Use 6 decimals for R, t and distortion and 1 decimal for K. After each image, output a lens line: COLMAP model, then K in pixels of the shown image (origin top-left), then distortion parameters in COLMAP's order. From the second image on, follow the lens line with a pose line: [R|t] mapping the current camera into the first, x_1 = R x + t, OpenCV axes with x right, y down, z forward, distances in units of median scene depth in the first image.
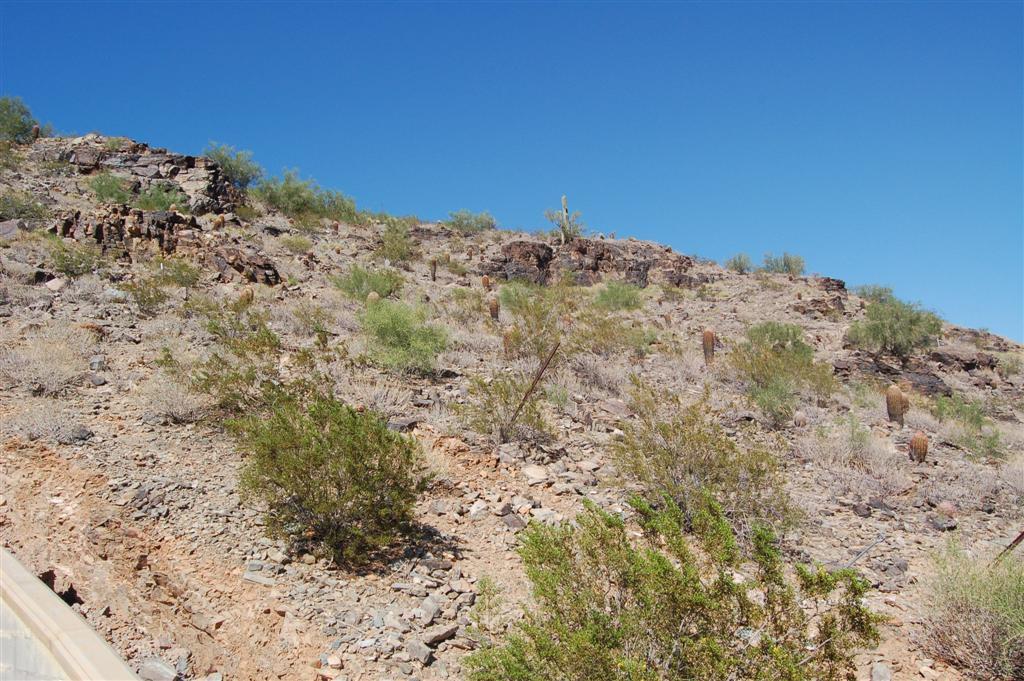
lens RADIAL K [[805.3, 0, 507.9], [0, 805.3, 350.9], [0, 0, 1]] dist [-0.099426, 0.043267]
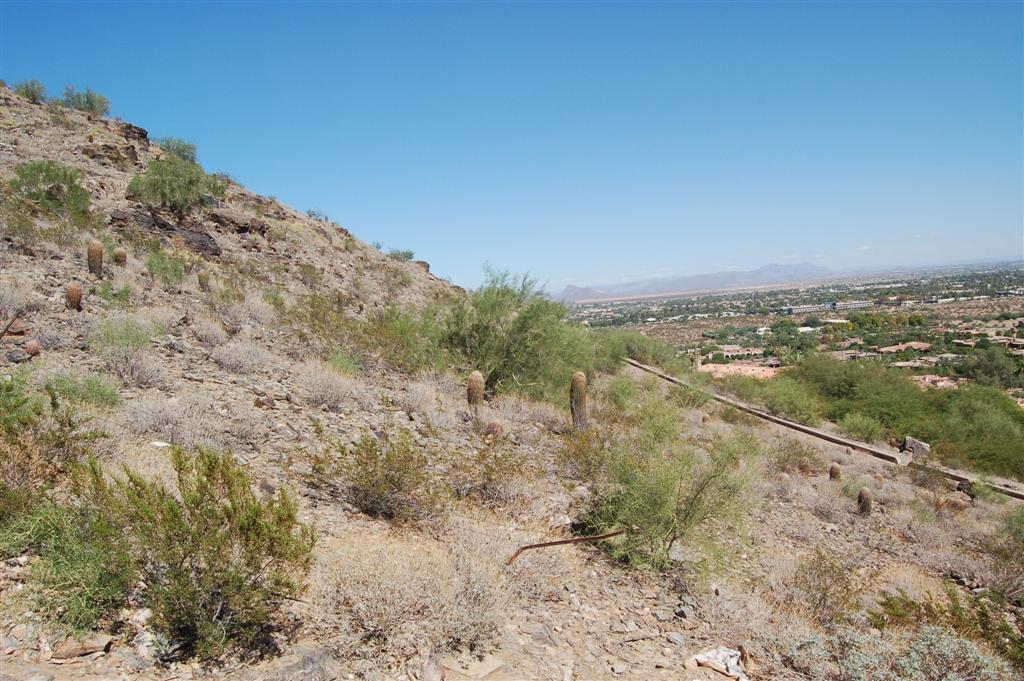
lens RADIAL K [[805.3, 0, 507.9], [0, 805.3, 350.9], [0, 0, 1]] dist [-0.099426, 0.043267]
pose [[0.686595, -0.002772, 0.727035, 0.049203], [-0.133637, 0.982473, 0.129950, -0.013587], [-0.714653, -0.186382, 0.674191, -0.099872]]
